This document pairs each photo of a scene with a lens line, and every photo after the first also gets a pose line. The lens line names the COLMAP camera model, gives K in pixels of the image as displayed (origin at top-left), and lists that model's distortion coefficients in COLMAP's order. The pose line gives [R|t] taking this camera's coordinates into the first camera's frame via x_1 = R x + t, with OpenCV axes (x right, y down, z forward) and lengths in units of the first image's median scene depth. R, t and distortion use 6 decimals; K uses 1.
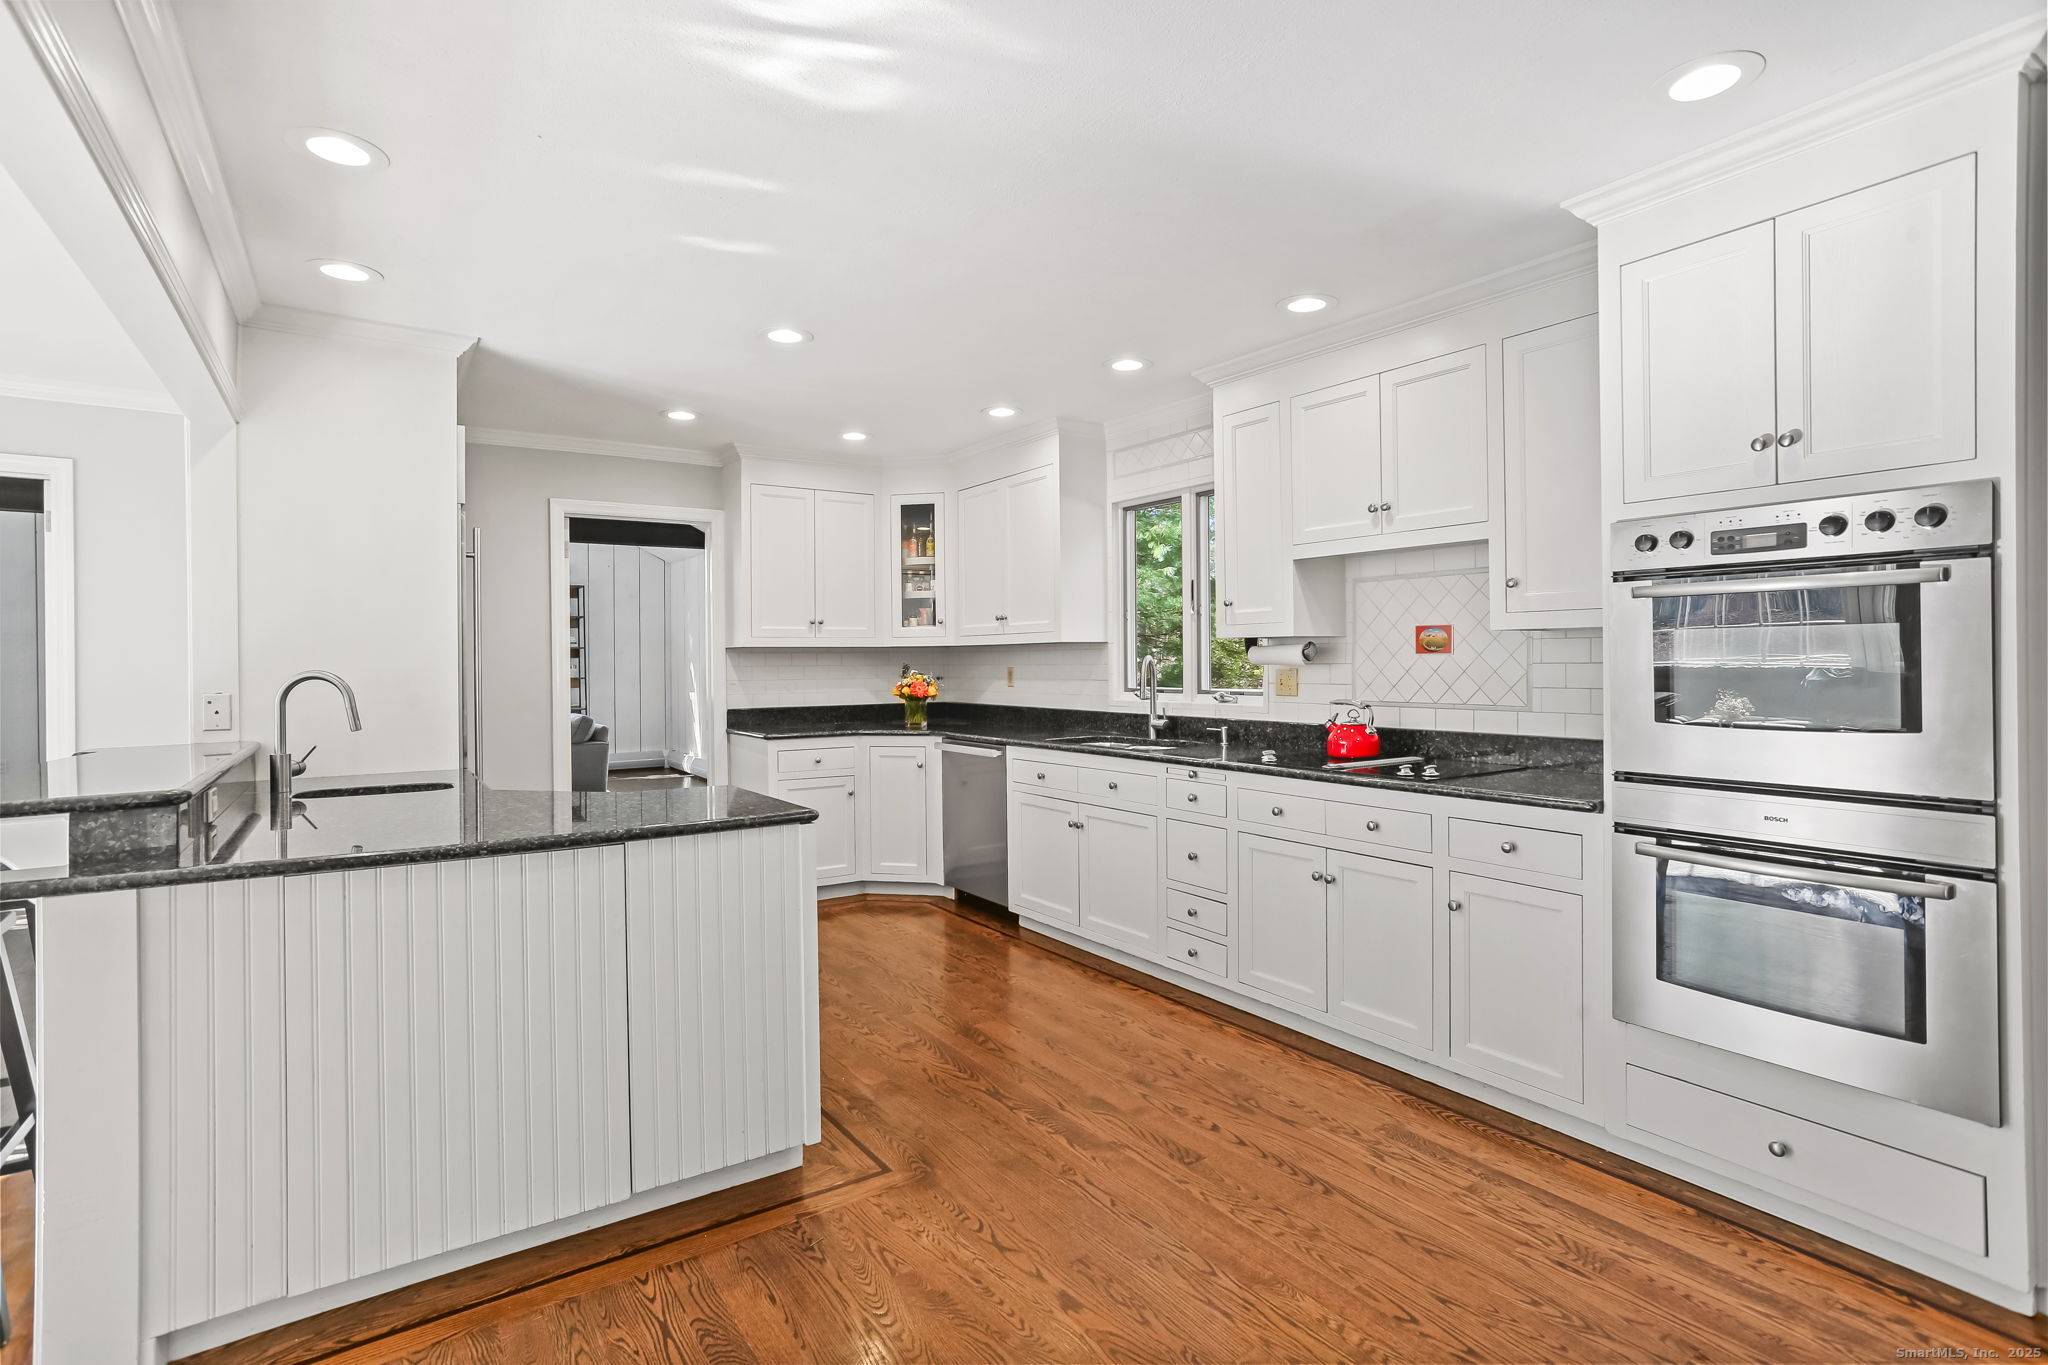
lens RADIAL K [[990.1, 0, 1022.1], [0, 990.1, 668.3], [0, 0, 1]] dist [-0.026296, 0.016493]
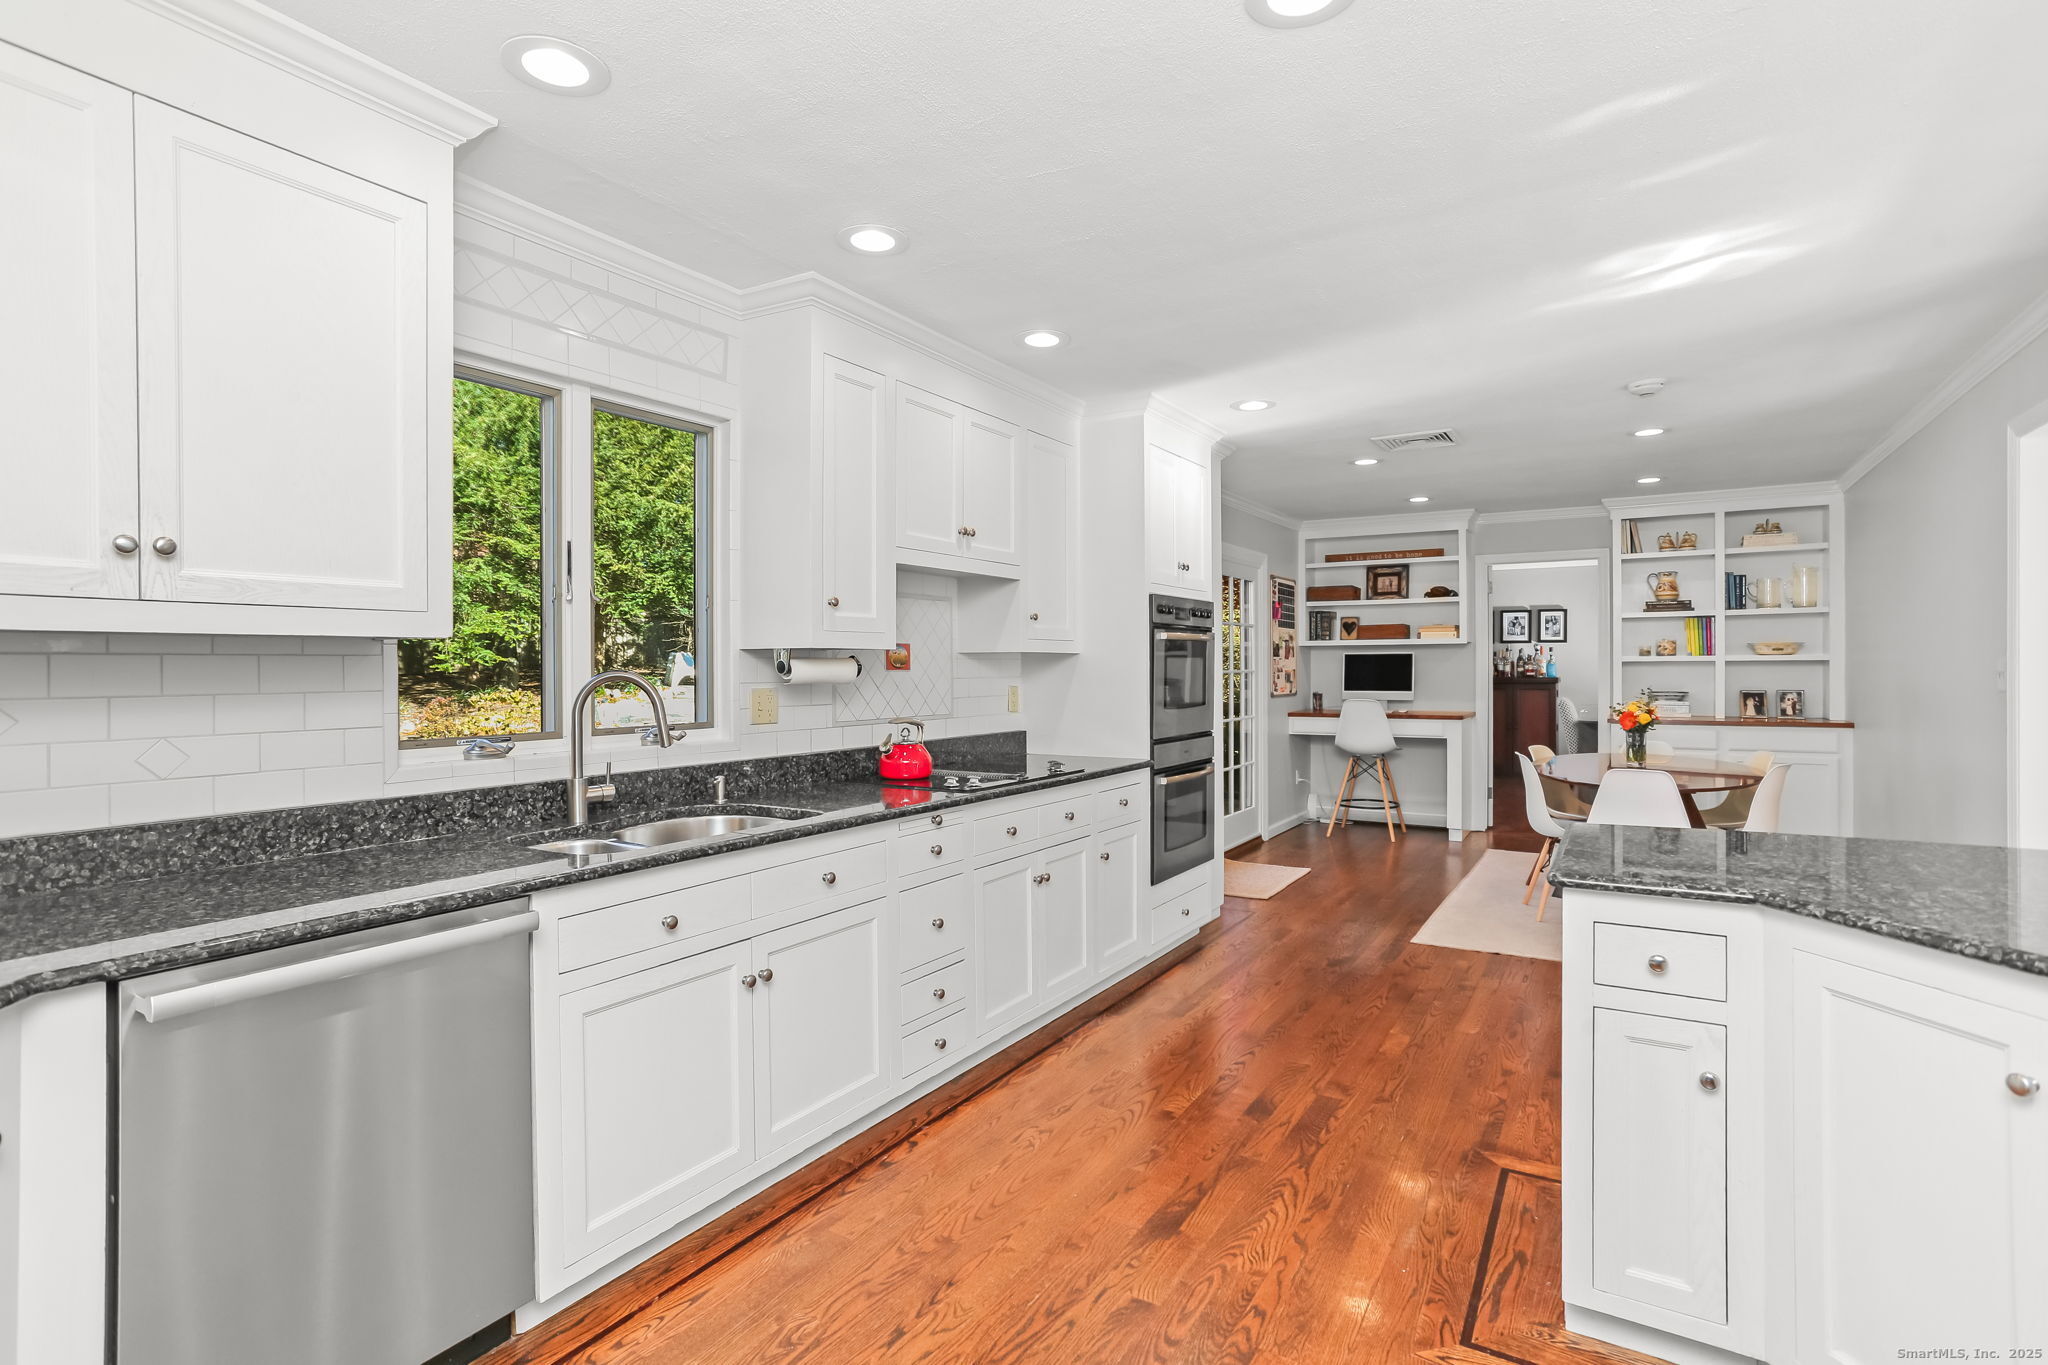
lens RADIAL K [[990.1, 0, 1027.3], [0, 990.1, 677.7], [0, 0, 1]] dist [-0.026296, 0.016493]
pose [[-0.406722, -0.000914, 0.913552, -0.719116], [0.012373, 0.999902, 0.006509, -0.014853], [-0.913468, 0.013950, -0.406671, 1.541755]]
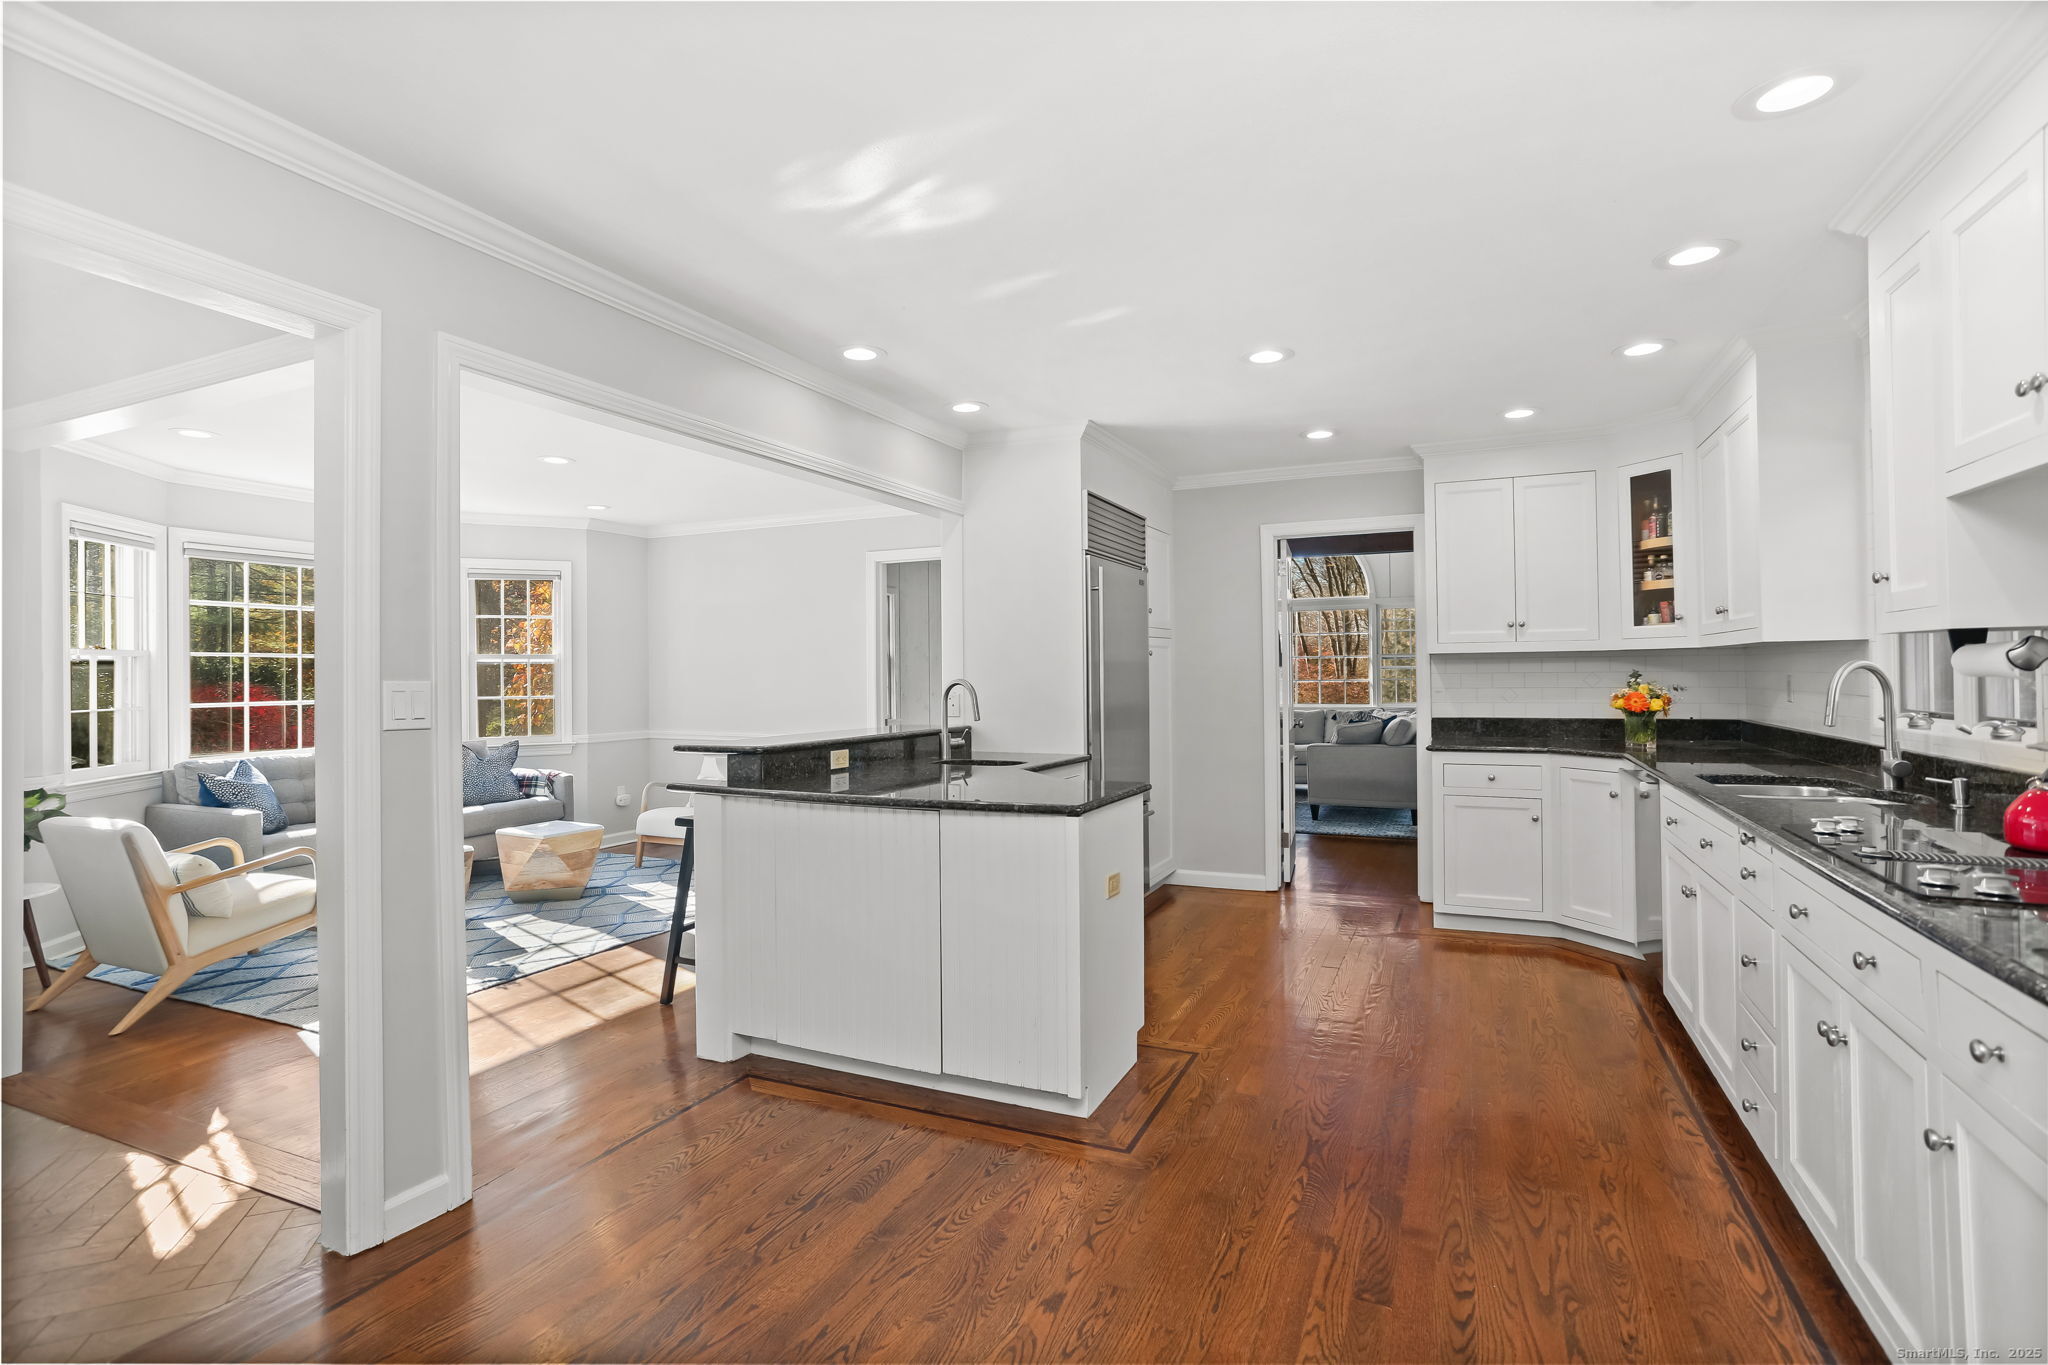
lens RADIAL K [[990.1, 0, 1023.1], [0, 990.1, 663.7], [0, 0, 1]] dist [-0.026296, 0.016493]
pose [[0.522785, -0.005926, -0.852444, 0.592760], [0.000238, 0.999977, -0.006806, -0.009665], [0.852464, 0.003355, 0.522774, 0.283089]]
